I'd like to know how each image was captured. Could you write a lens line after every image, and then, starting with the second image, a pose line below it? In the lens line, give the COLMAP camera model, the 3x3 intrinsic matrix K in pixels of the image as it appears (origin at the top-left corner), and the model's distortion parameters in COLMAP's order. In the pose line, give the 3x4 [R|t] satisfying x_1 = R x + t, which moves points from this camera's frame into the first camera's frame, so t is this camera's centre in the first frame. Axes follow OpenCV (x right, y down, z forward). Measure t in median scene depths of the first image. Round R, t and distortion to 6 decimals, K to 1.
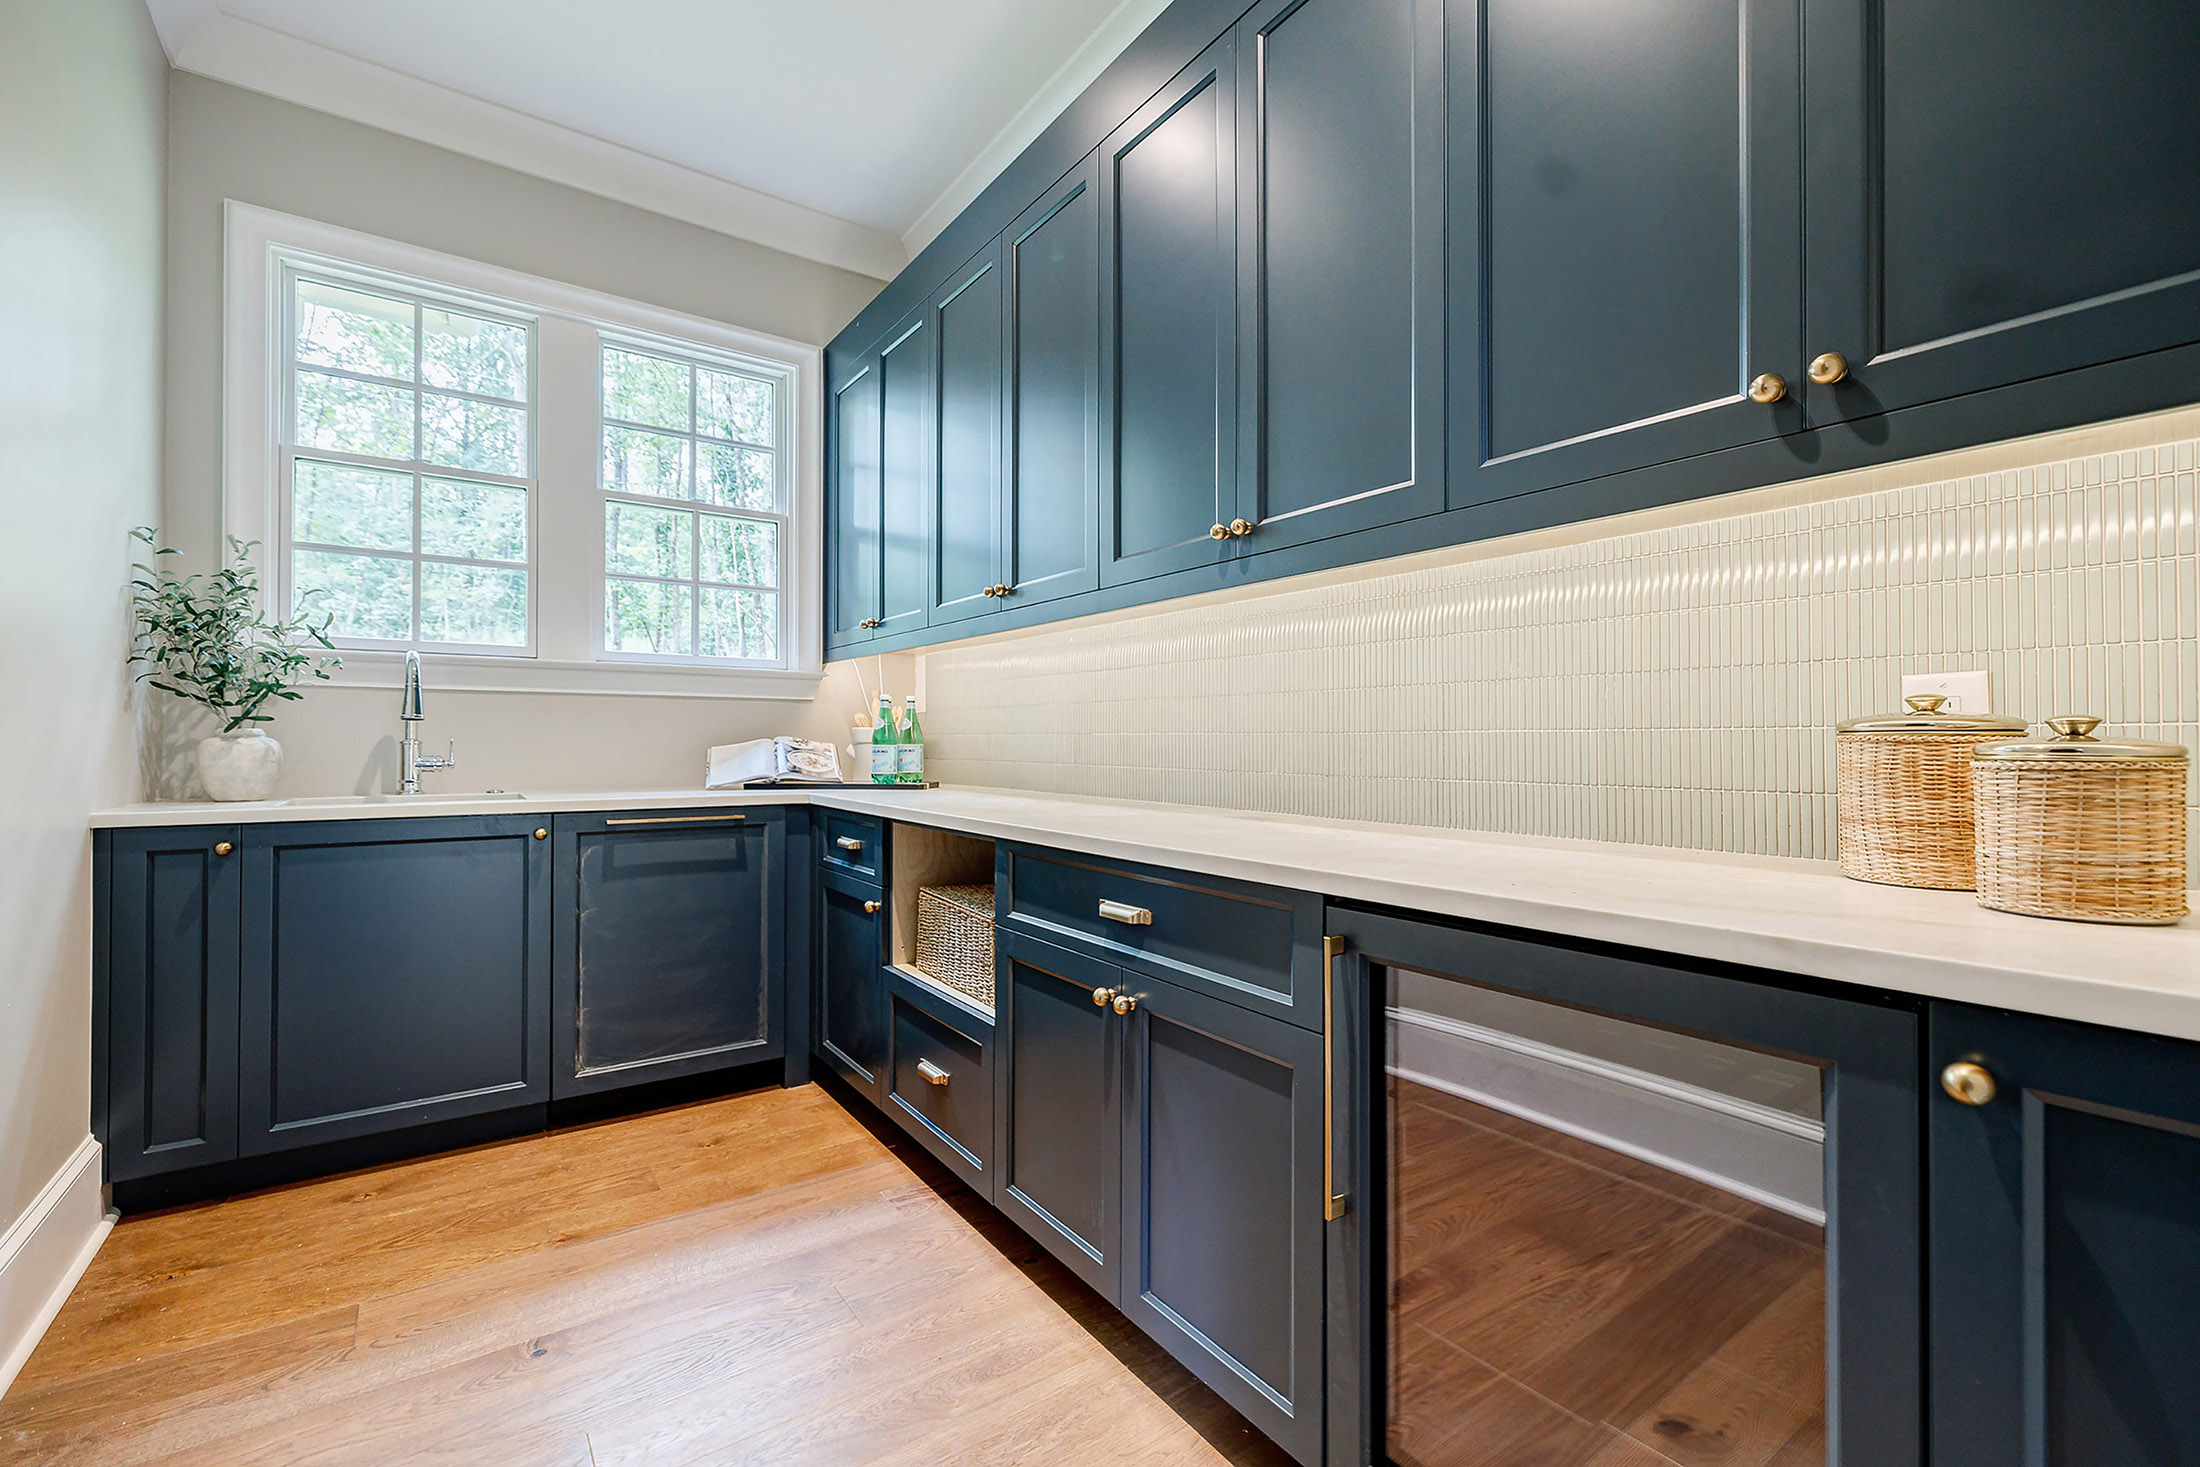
lens RADIAL K [[936.5, 0, 1106.1], [0, 936.5, 728.3], [0, 0, 1]] dist [-0.007855, 0.000276]
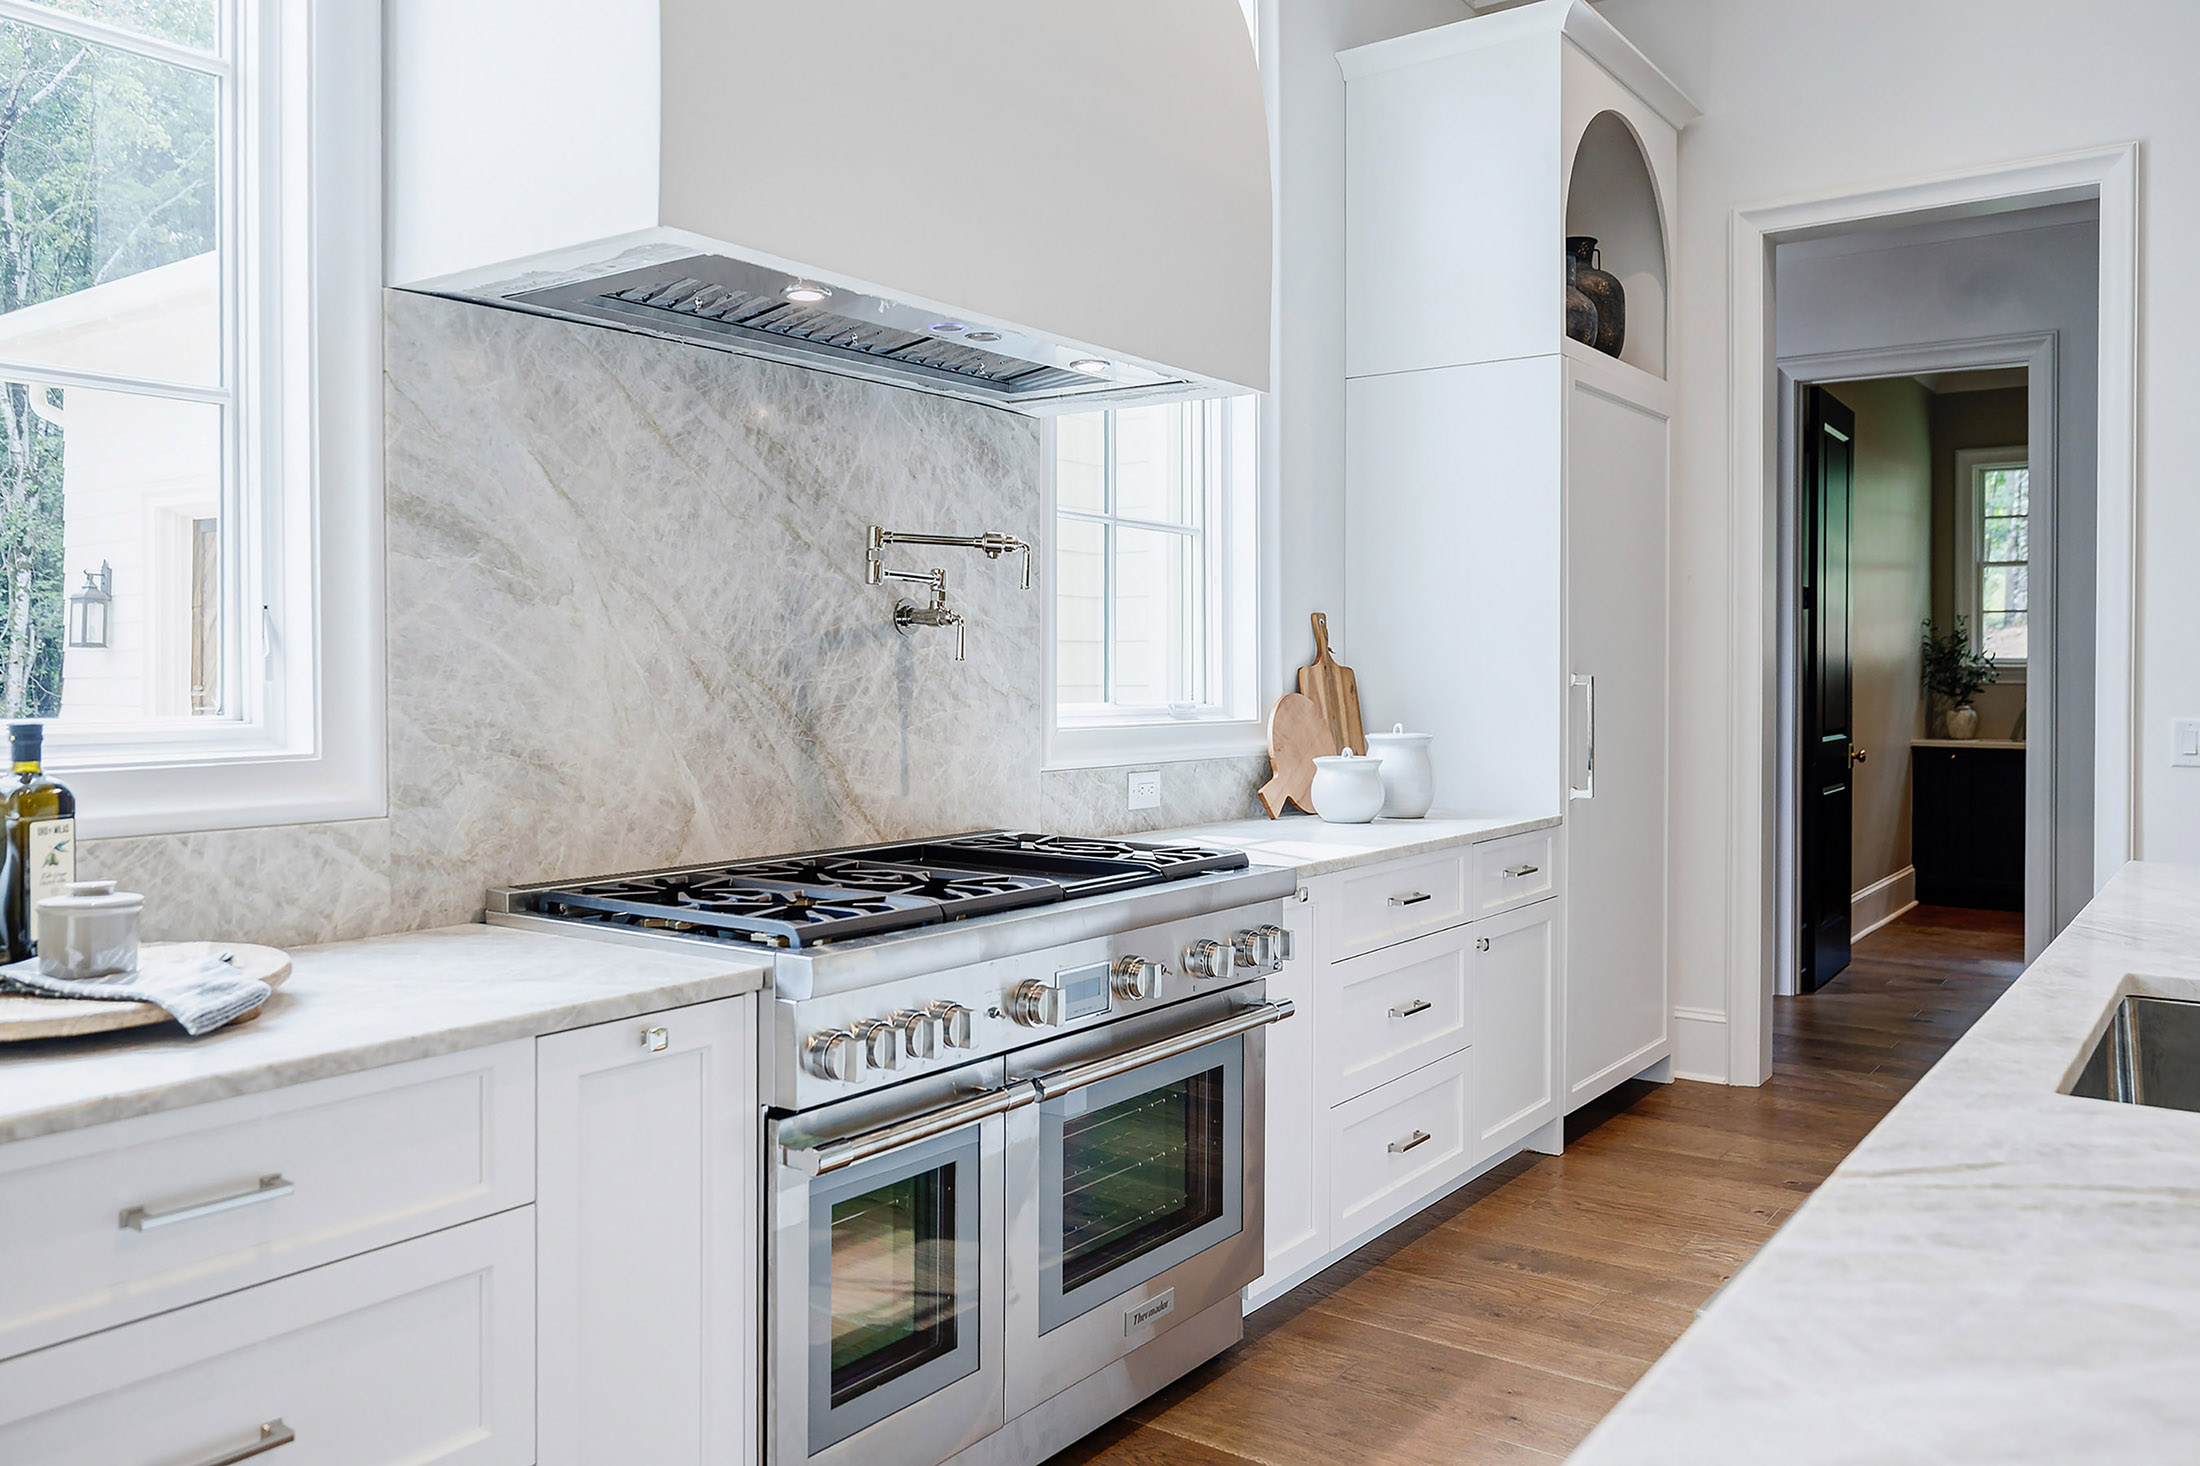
lens RADIAL K [[1681.8, 0, 1129.3], [0, 1681.8, 683.9], [0, 0, 1]] dist [-0.004577, -0.001590]
pose [[0.324100, 0.005190, -0.946009, 2.143885], [0.006093, 0.999953, 0.007574, -0.092210], [0.946003, -0.008219, 0.324053, -2.101407]]
